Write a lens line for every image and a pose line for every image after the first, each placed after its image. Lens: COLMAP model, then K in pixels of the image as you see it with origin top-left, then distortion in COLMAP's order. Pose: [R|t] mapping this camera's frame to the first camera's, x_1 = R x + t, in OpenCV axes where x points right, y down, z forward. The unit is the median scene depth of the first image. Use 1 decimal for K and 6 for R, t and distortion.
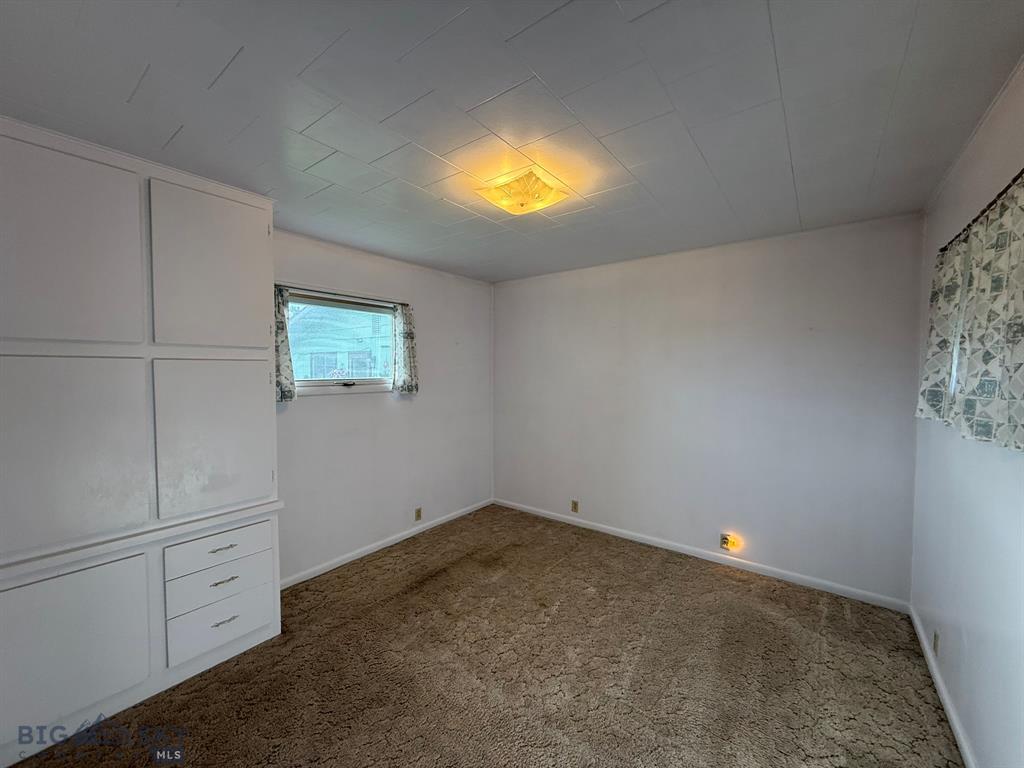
lens RADIAL K [[407.9, 0, 512.0], [0, 407.9, 384.0], [0, 0, 1]] dist [0.002594, -0.000048]
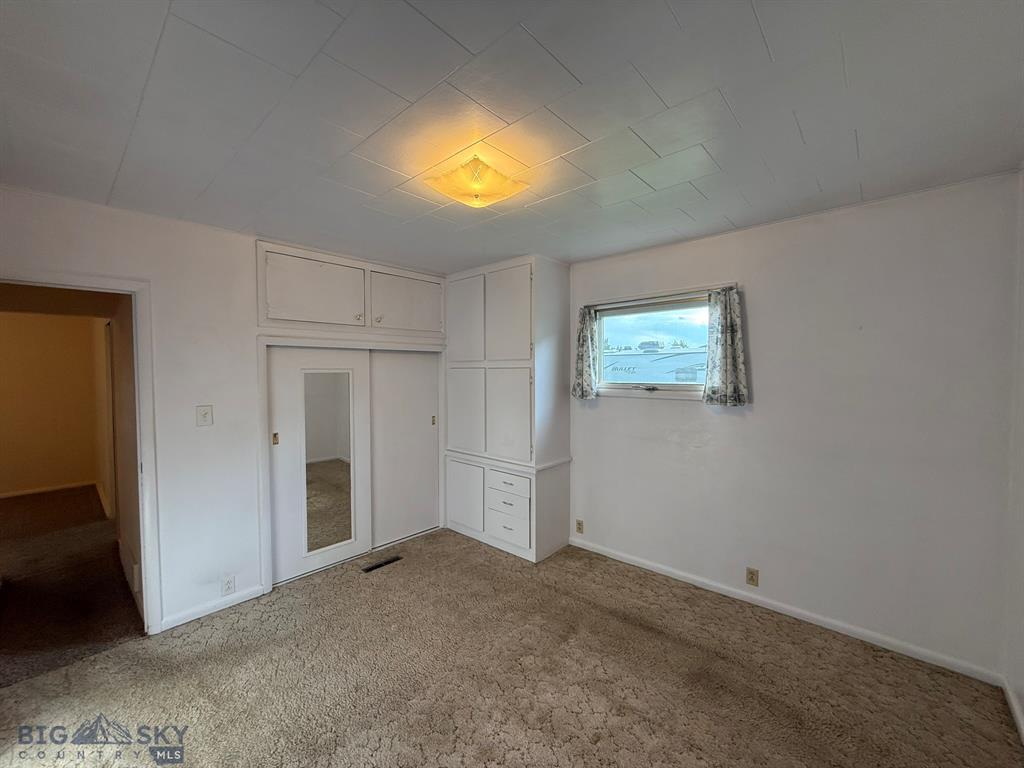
lens RADIAL K [[407.9, 0, 512.0], [0, 407.9, 384.0], [0, 0, 1]] dist [0.002594, -0.000048]
pose [[-0.074829, 0.035411, -0.996567, 0.608995], [-0.031205, 0.998797, 0.037833, -0.037948], [0.996708, 0.033929, -0.073634, 0.756559]]
